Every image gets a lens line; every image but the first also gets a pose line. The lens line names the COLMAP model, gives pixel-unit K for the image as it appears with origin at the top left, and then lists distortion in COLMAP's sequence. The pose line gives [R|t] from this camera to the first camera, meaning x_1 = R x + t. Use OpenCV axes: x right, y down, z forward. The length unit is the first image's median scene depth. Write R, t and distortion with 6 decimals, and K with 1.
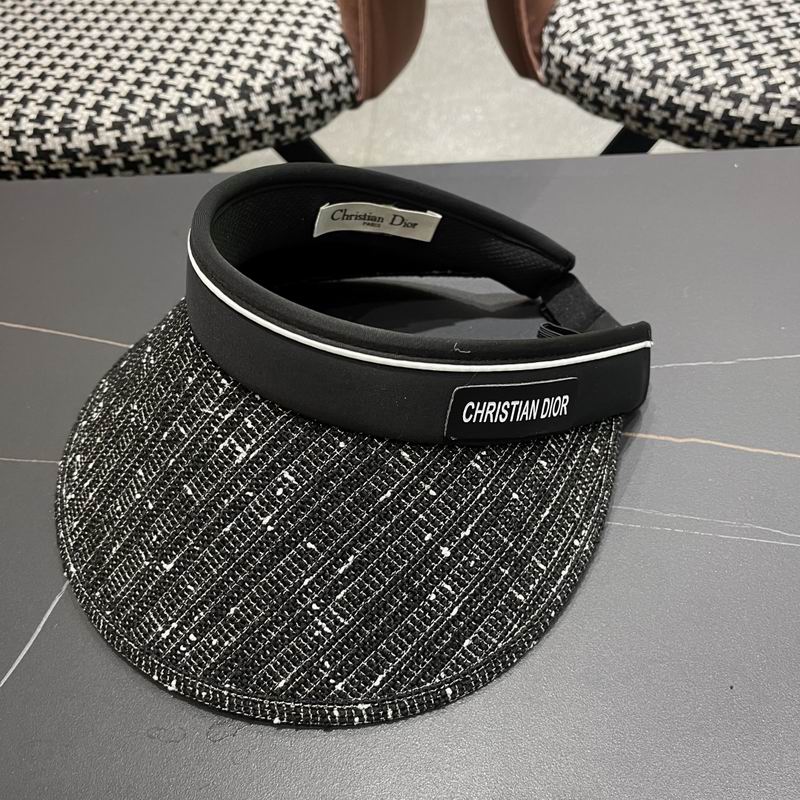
lens RADIAL K [[812.2, 0, 403.9], [0, 812.2, 406.1], [0, 0, 1]] dist [0.016822, -0.017982]
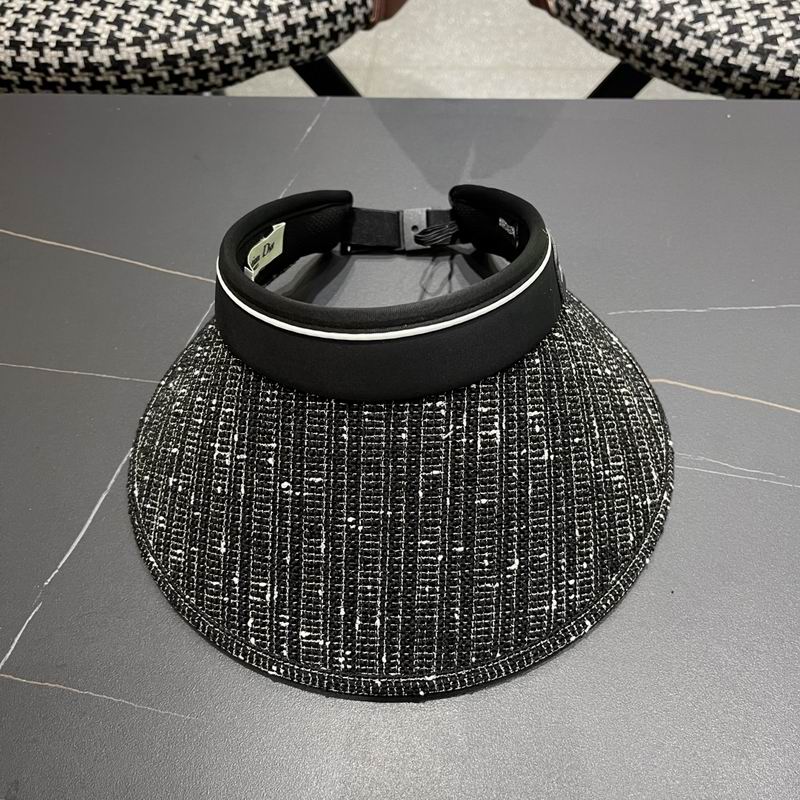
lens RADIAL K [[800.9, 0, 402.2], [0, 800.9, 404.1], [0, 0, 1]] dist [0.099279, -0.161008]
pose [[0.999020, 0.041708, 0.014840, -0.014178], [-0.043233, 0.991286, 0.124429, -0.032197], [-0.009521, -0.124948, 0.992118, -0.078057]]
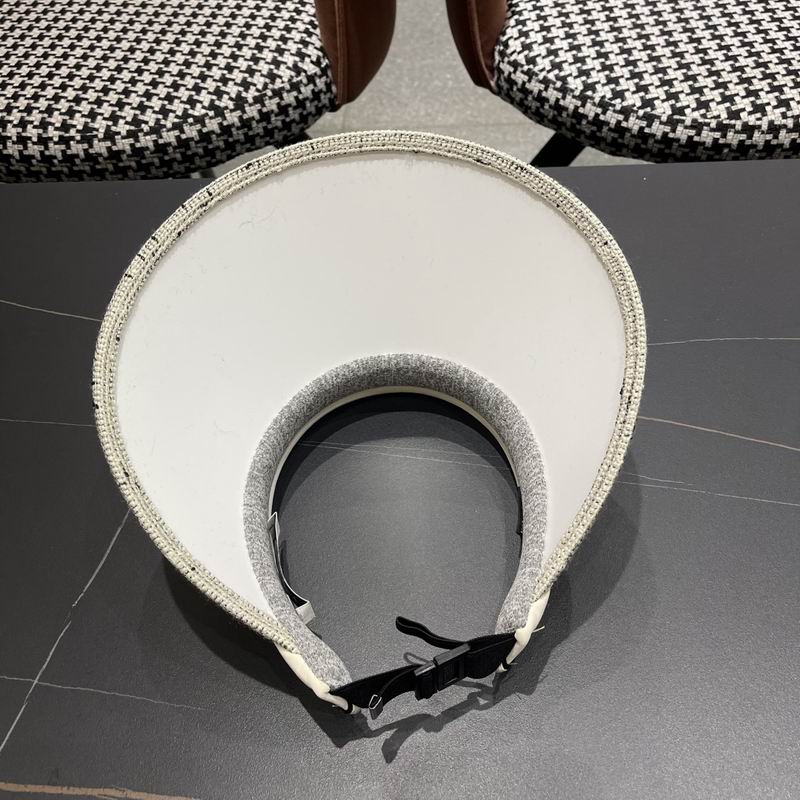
lens RADIAL K [[809.8, 0, 404.0], [0, 809.8, 402.1], [0, 0, 1]] dist [0.014274, 0.005807]
pose [[0.999641, -0.004893, 0.026331, 0.008525], [0.002912, 0.997198, 0.074755, -0.044436], [-0.026623, -0.074652, 0.996854, -0.205710]]
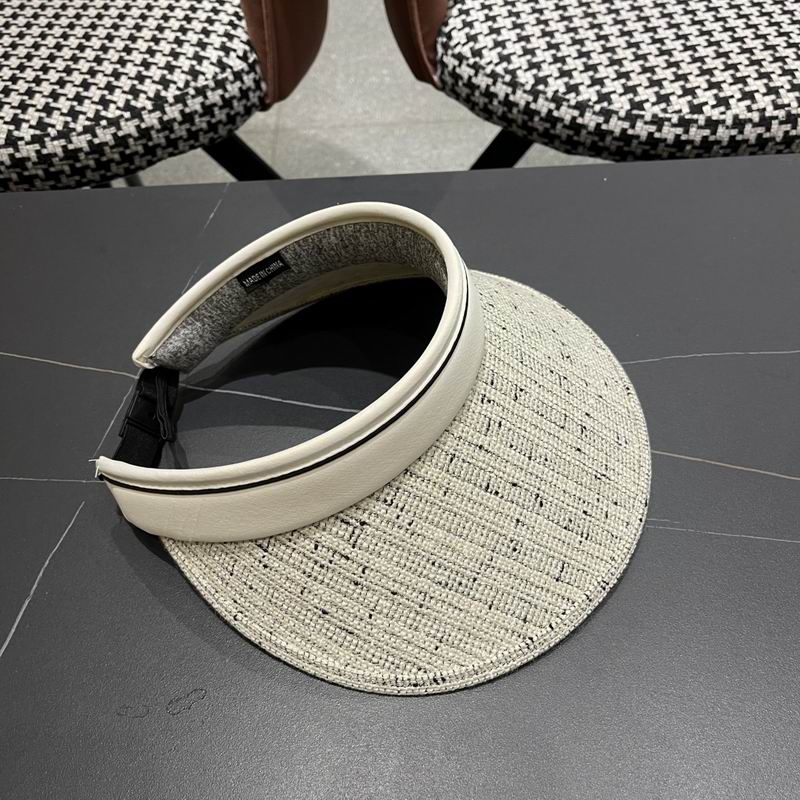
lens RADIAL K [[809.7, 0, 396.2], [0, 809.7, 400.8], [0, 0, 1]] dist [0.007184, 0.016185]
pose [[0.995732, -0.039512, 0.083404, 0.009177], [0.033024, 0.996423, 0.077790, -0.073267], [-0.086179, -0.074703, 0.993475, -0.105379]]
